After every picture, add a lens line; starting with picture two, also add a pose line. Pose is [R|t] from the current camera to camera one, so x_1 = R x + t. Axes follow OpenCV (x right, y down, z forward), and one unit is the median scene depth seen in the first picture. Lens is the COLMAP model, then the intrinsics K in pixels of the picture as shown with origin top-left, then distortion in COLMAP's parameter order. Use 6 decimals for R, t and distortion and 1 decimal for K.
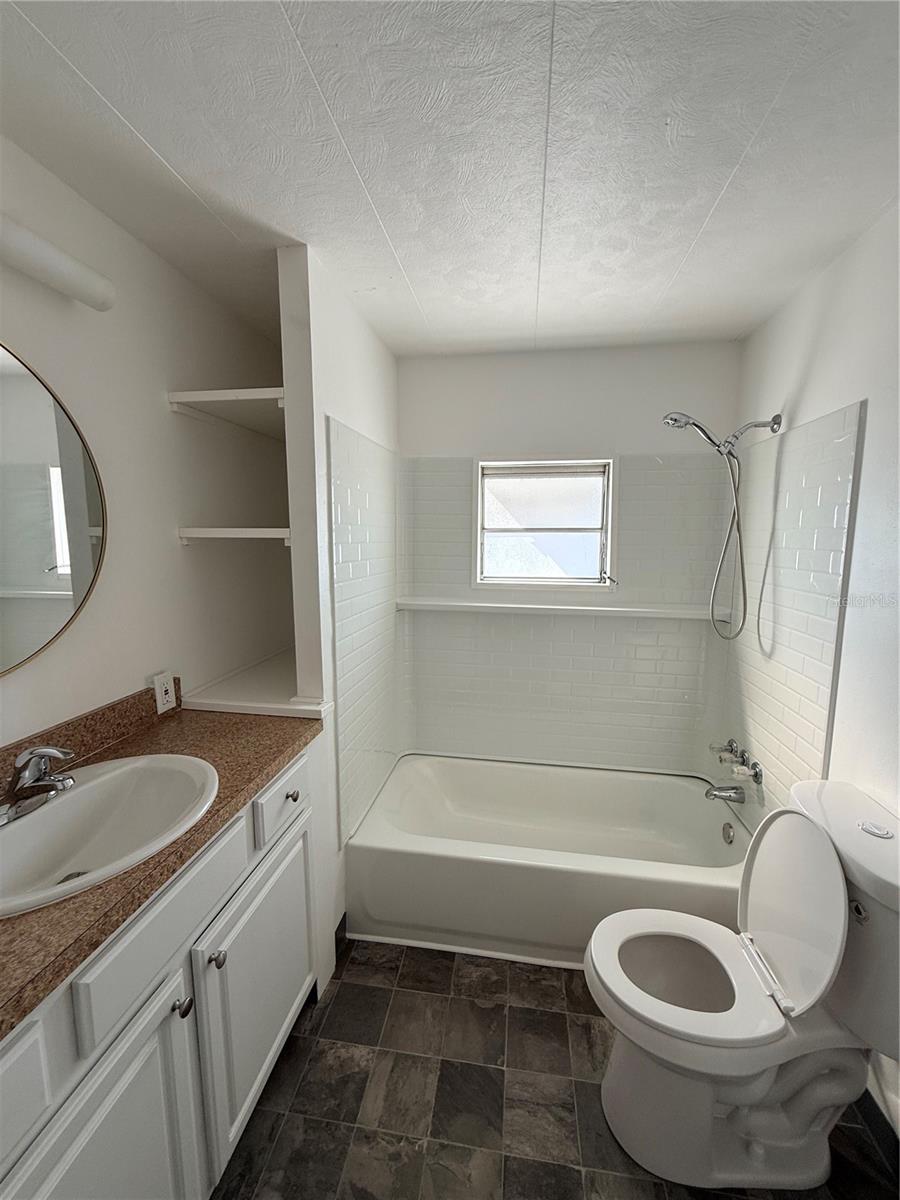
lens RADIAL K [[477.4, 0, 452.8], [0, 477.4, 598.5], [0, 0, 1]] dist [0.000357, 0.000198]
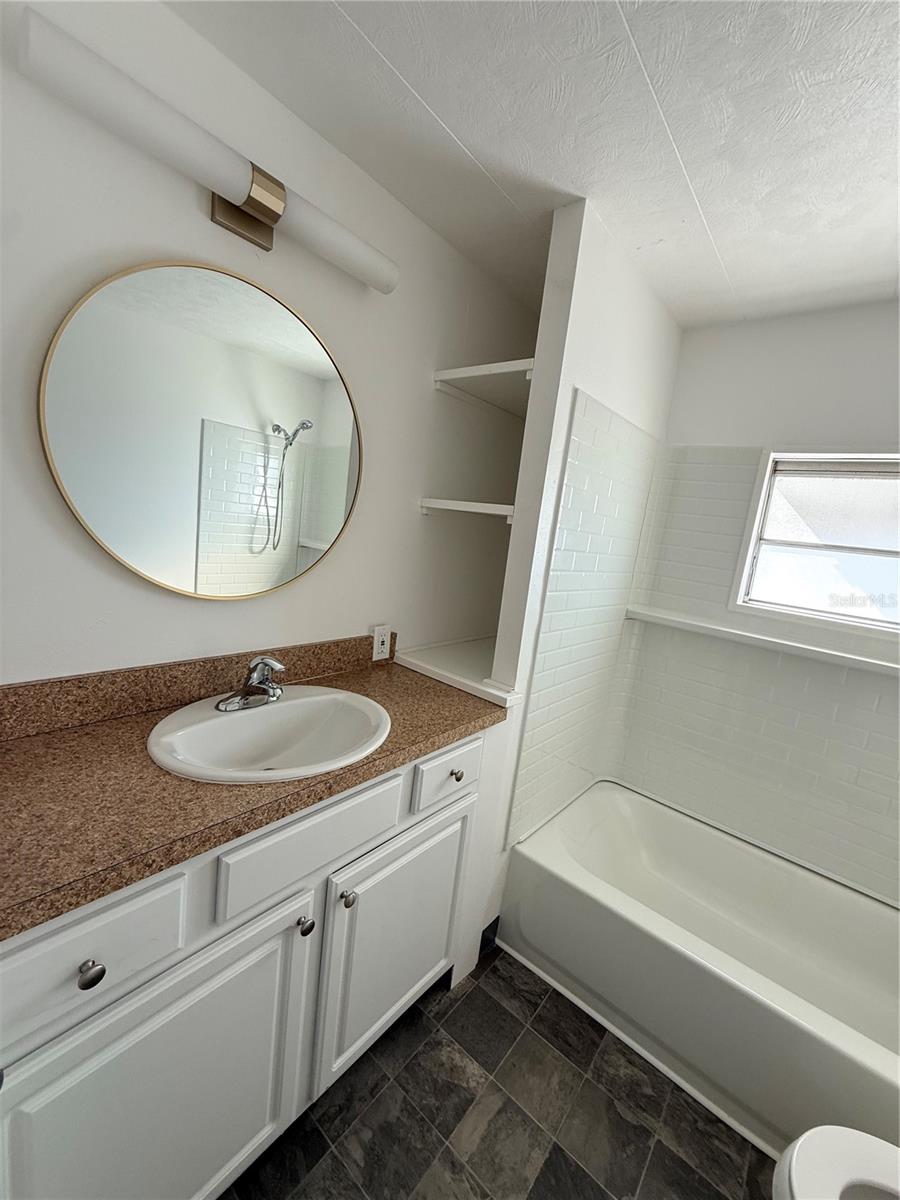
lens RADIAL K [[477.4, 0, 454.1], [0, 477.4, 599.2], [0, 0, 1]] dist [0.000357, 0.000198]
pose [[0.851240, 0.179058, -0.493284, 0.061026], [-0.184138, 0.982136, 0.038747, 0.022420], [0.491410, 0.057849, 0.869005, 0.110168]]
